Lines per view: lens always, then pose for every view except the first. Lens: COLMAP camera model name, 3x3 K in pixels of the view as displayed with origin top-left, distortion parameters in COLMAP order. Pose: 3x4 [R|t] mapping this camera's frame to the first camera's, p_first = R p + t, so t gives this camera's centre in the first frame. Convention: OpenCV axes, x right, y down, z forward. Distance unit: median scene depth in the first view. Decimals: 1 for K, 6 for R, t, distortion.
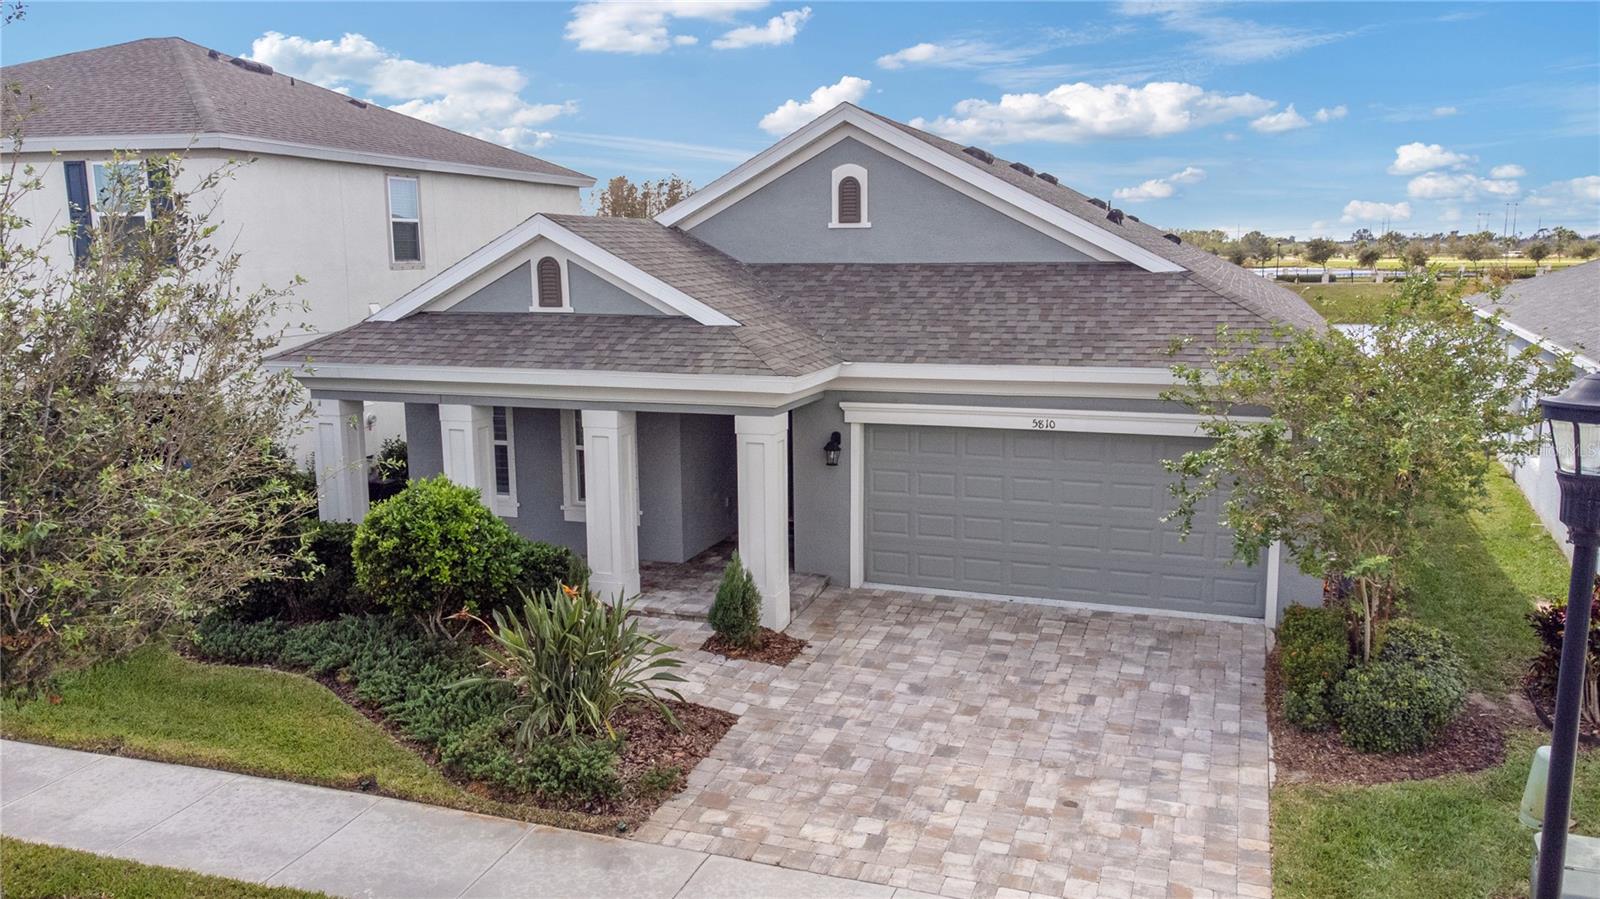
lens RADIAL K [[1121.2, 0, 855.0], [0, 1121.2, 448.0], [0, 0, 1]] dist [0.054418, 0.002437]
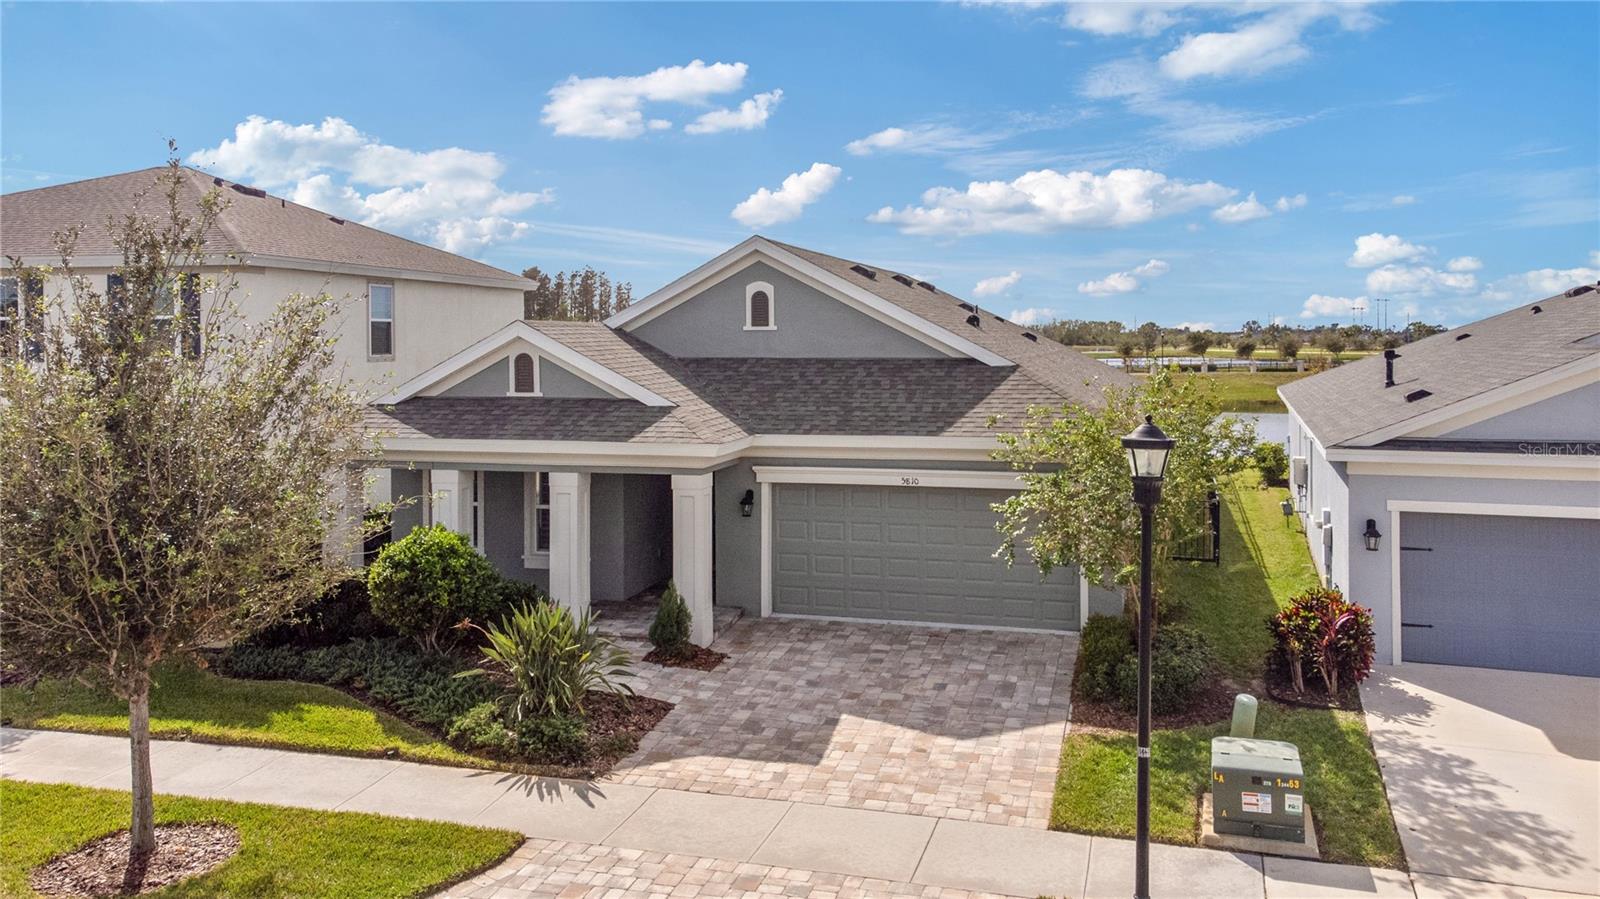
lens RADIAL K [[1194.1, 0, 821.3], [0, 1194.1, 446.6], [0, 0, 1]] dist [0.052619, 0.001044]
pose [[0.998966, -0.002541, 0.045382, 0.003052], [0.006231, 0.996665, -0.081364, 0.051062], [-0.045024, 0.081563, 0.995651, -0.378508]]
